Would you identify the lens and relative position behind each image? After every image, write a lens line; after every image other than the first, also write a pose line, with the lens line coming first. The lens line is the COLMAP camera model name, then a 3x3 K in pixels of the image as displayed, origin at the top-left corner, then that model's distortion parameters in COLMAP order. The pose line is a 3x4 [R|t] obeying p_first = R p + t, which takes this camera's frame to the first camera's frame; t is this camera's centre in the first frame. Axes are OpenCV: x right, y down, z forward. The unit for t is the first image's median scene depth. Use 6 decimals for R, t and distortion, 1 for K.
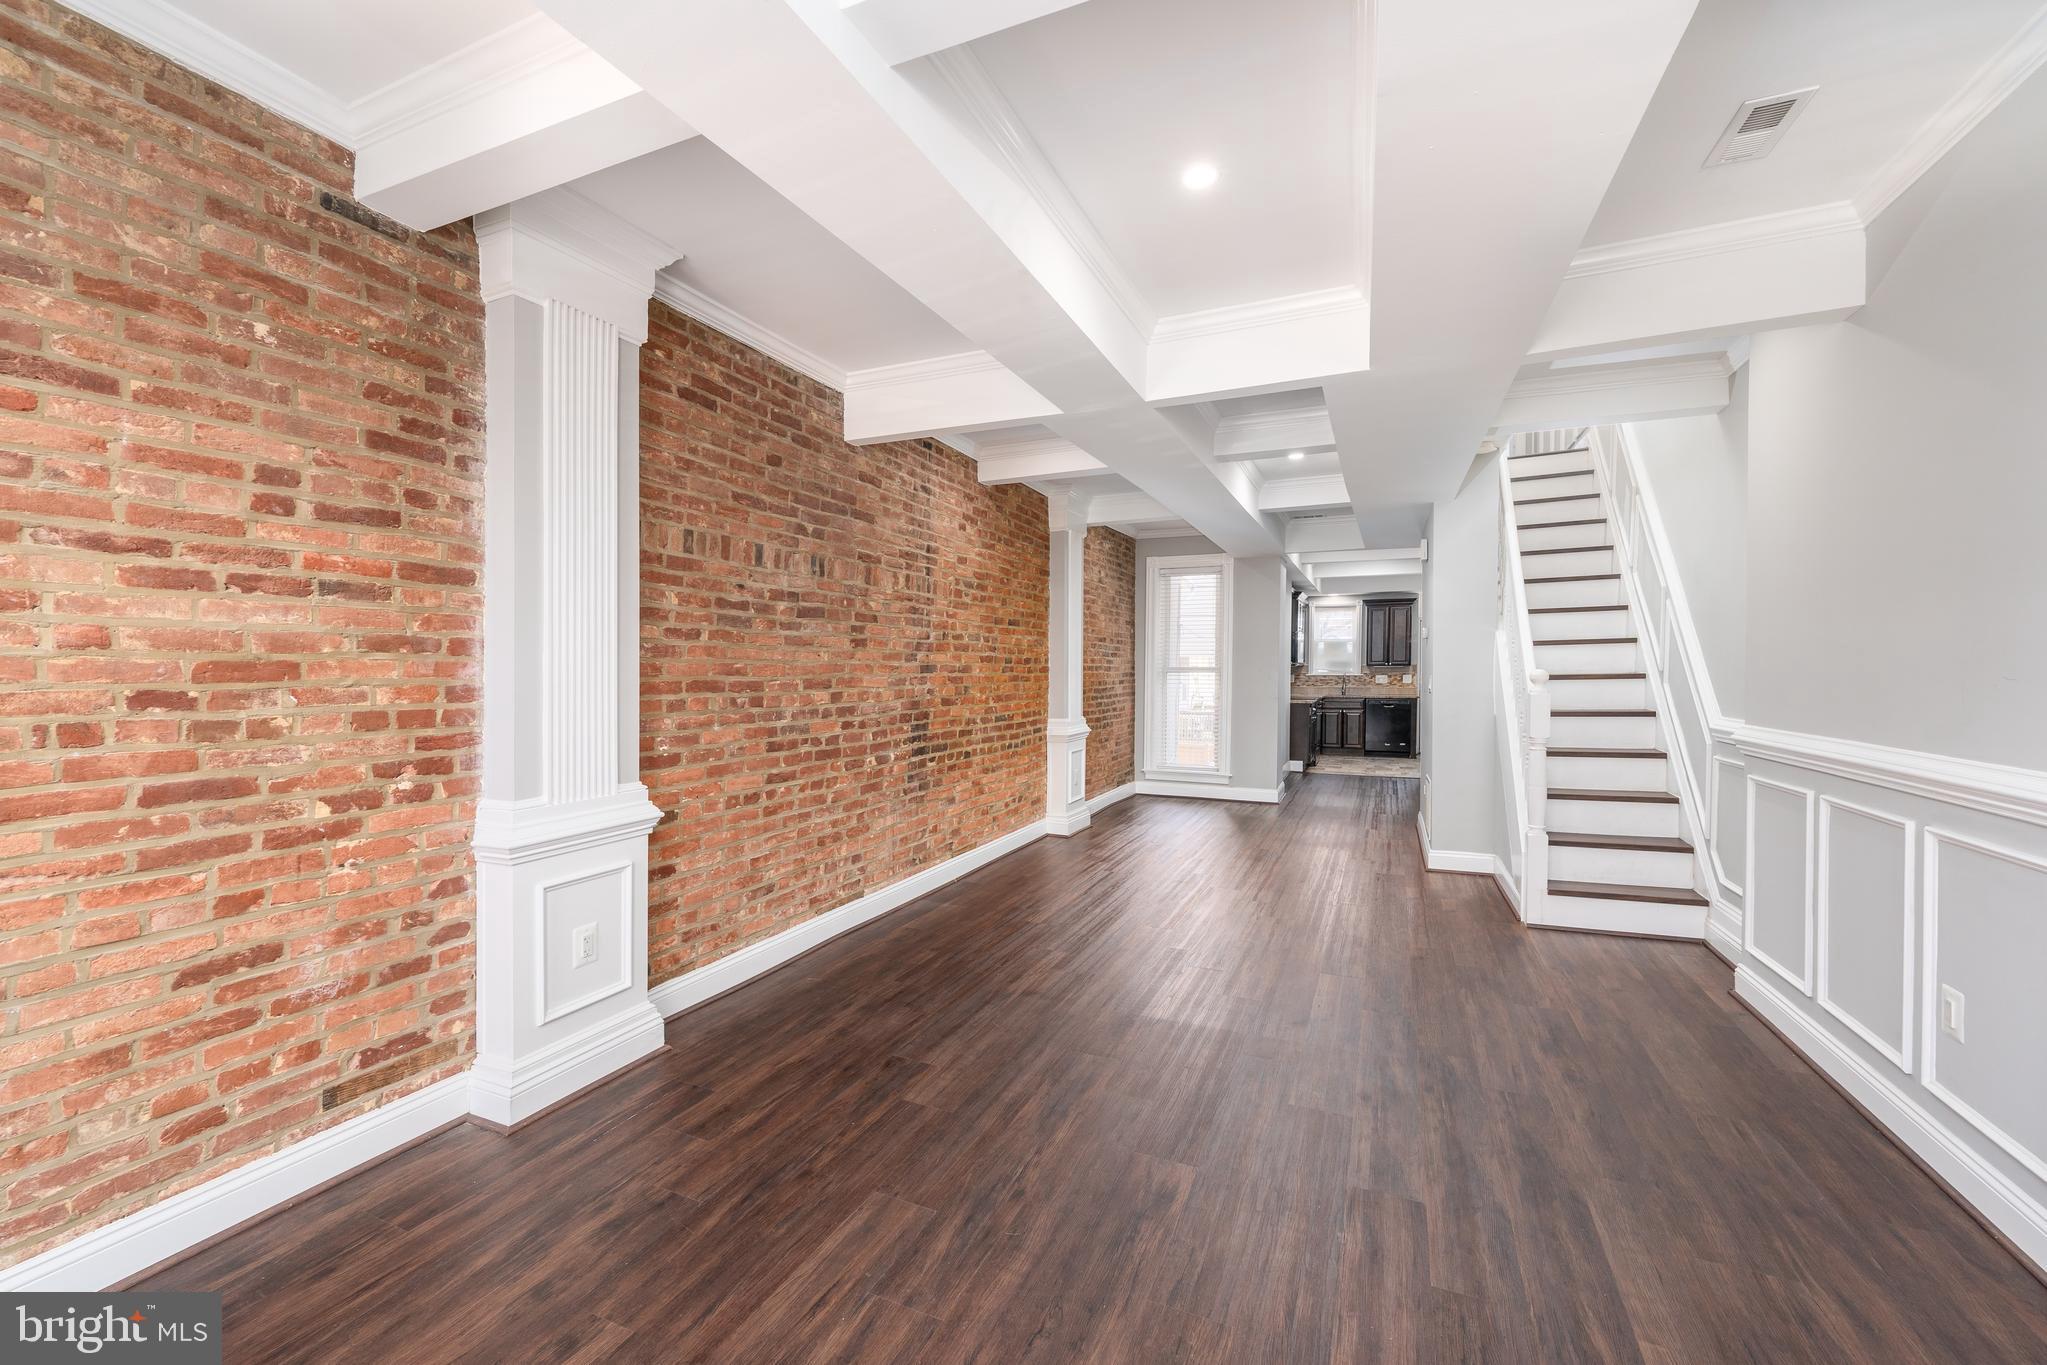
lens RADIAL K [[825.8, 0, 1027.9], [0, 825.8, 667.8], [0, 0, 1]] dist [-0.000263, -0.000216]
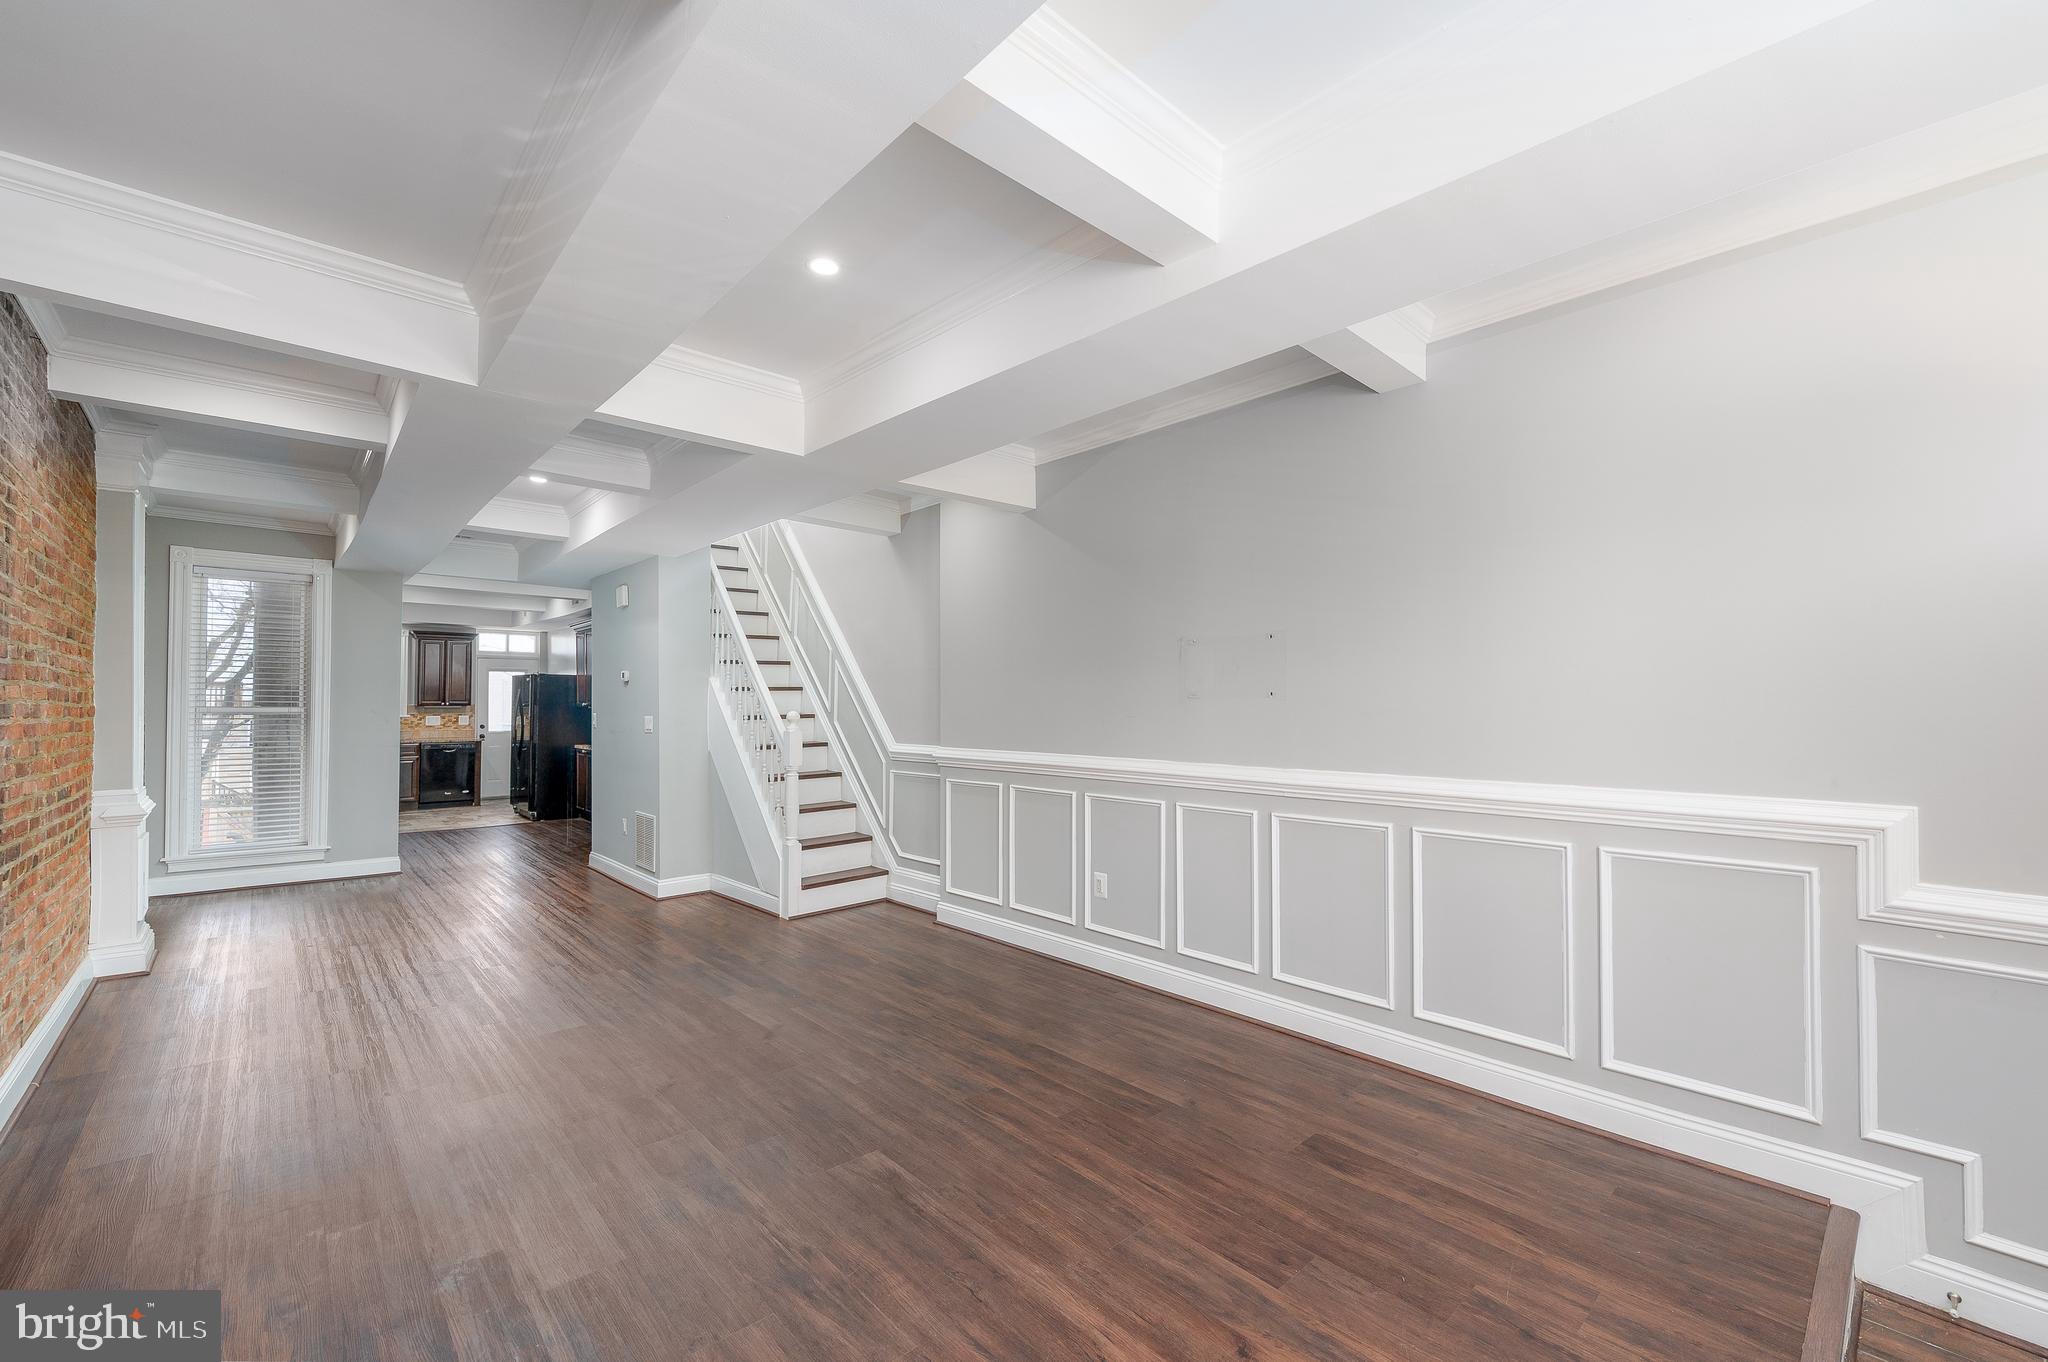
lens RADIAL K [[846.2, 0, 996.2], [0, 846.2, 693.6], [0, 0, 1]] dist [0.002834, 0.000329]
pose [[0.417218, 0.017327, 0.908641, -0.404375], [-0.002779, 0.999838, -0.017790, -0.002593], [-0.908802, 0.004898, 0.417199, 0.180963]]
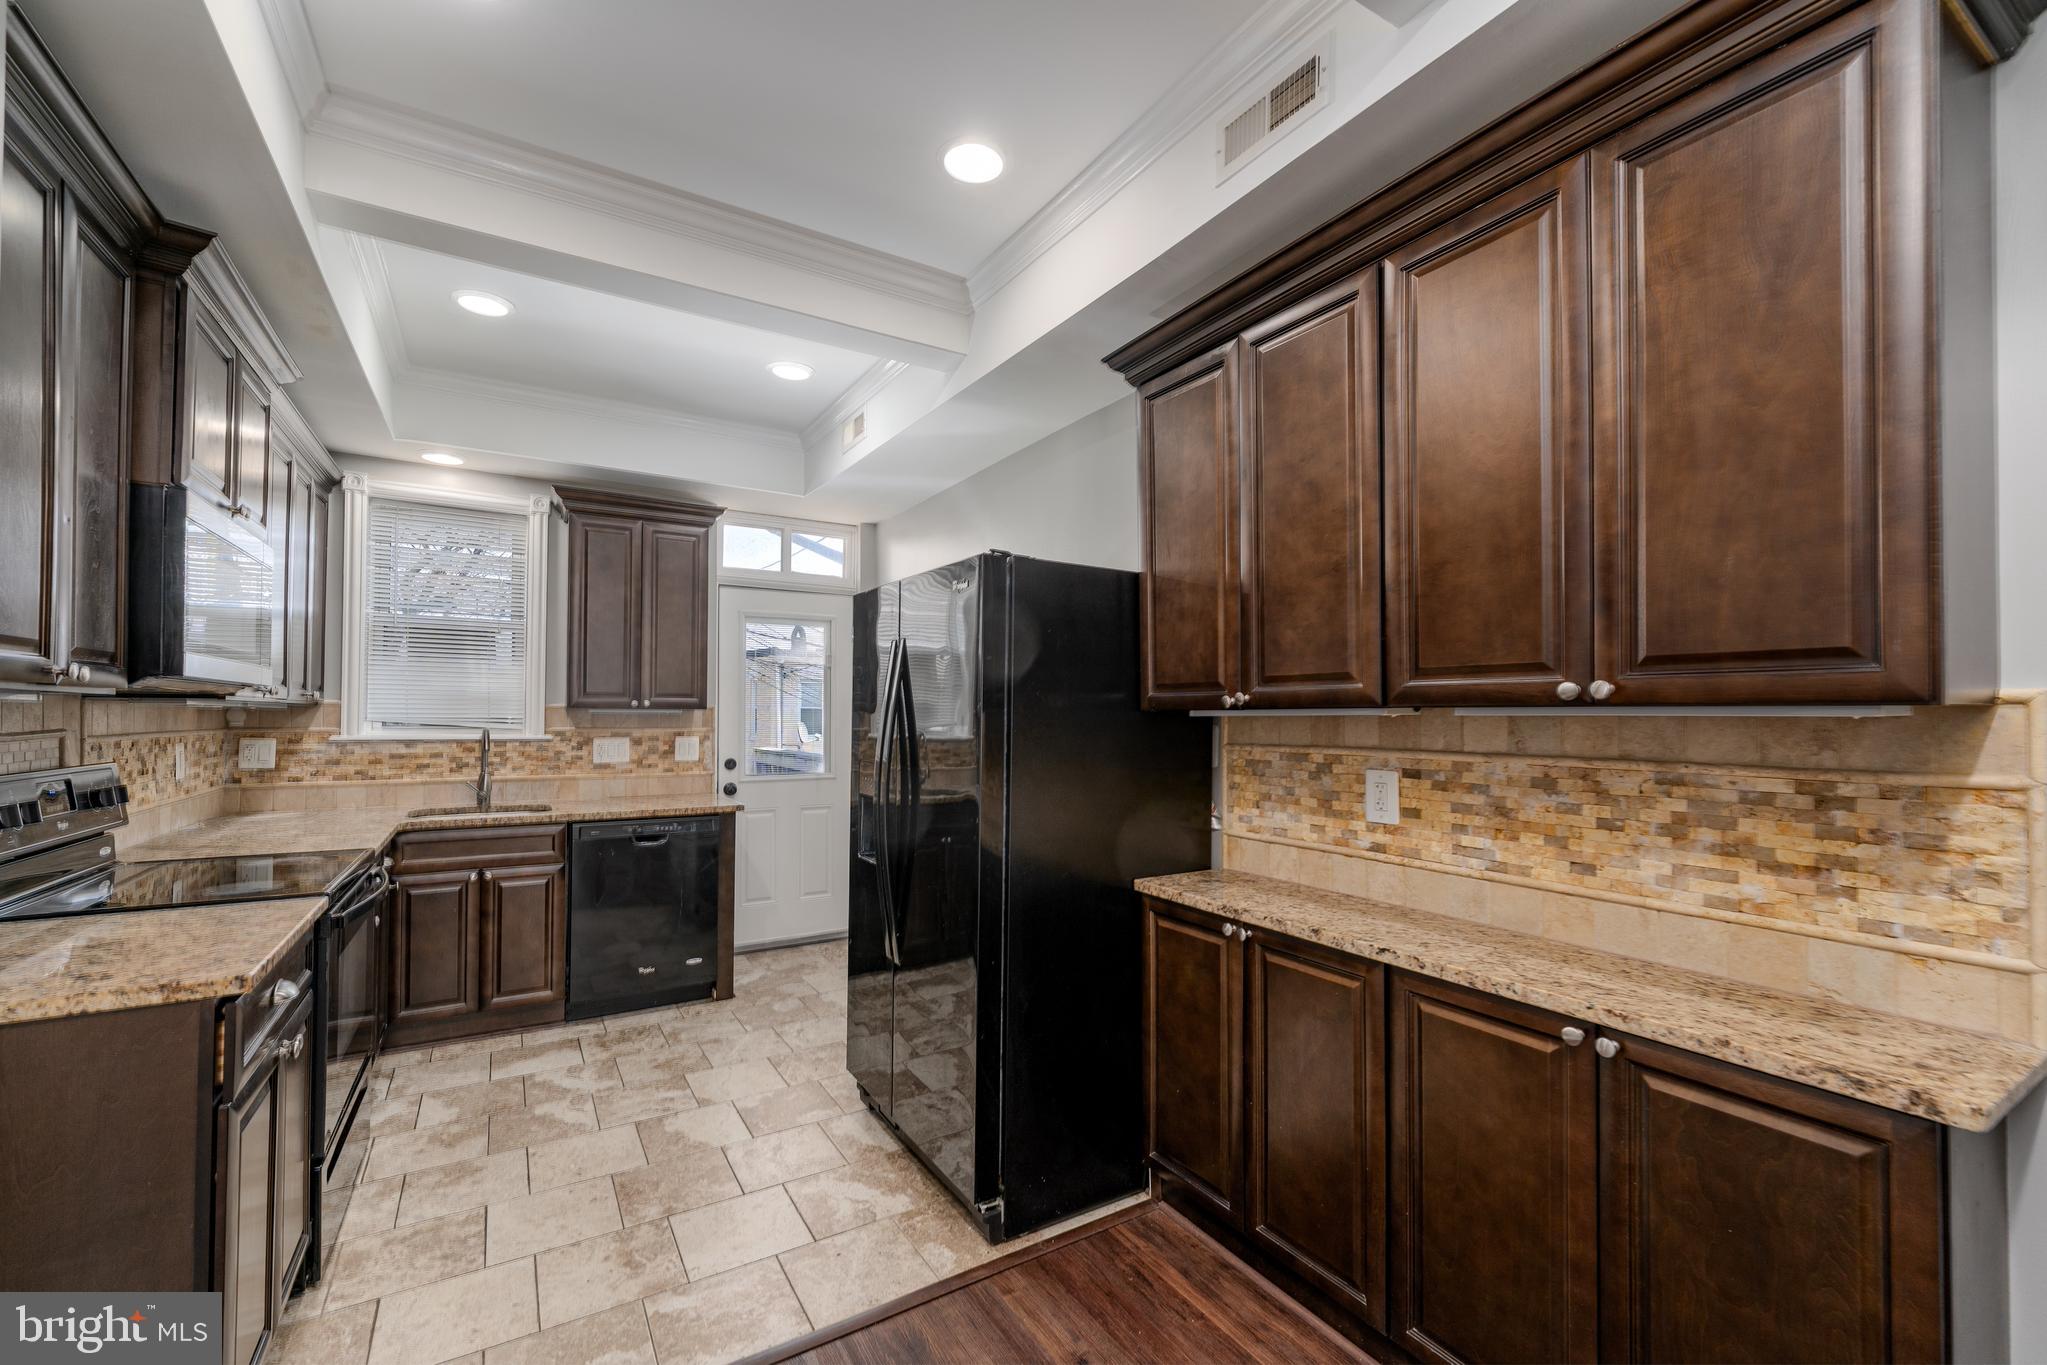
lens RADIAL K [[835.1, 0, 982.0], [0, 835.1, 673.6], [0, 0, 1]] dist [-0.001228, -0.000384]
pose [[0.597708, 0.040938, 0.800668, 0.679639], [-0.000502, 0.998714, -0.050689, -0.000643], [-0.801714, 0.029895, 0.596960, 1.860808]]
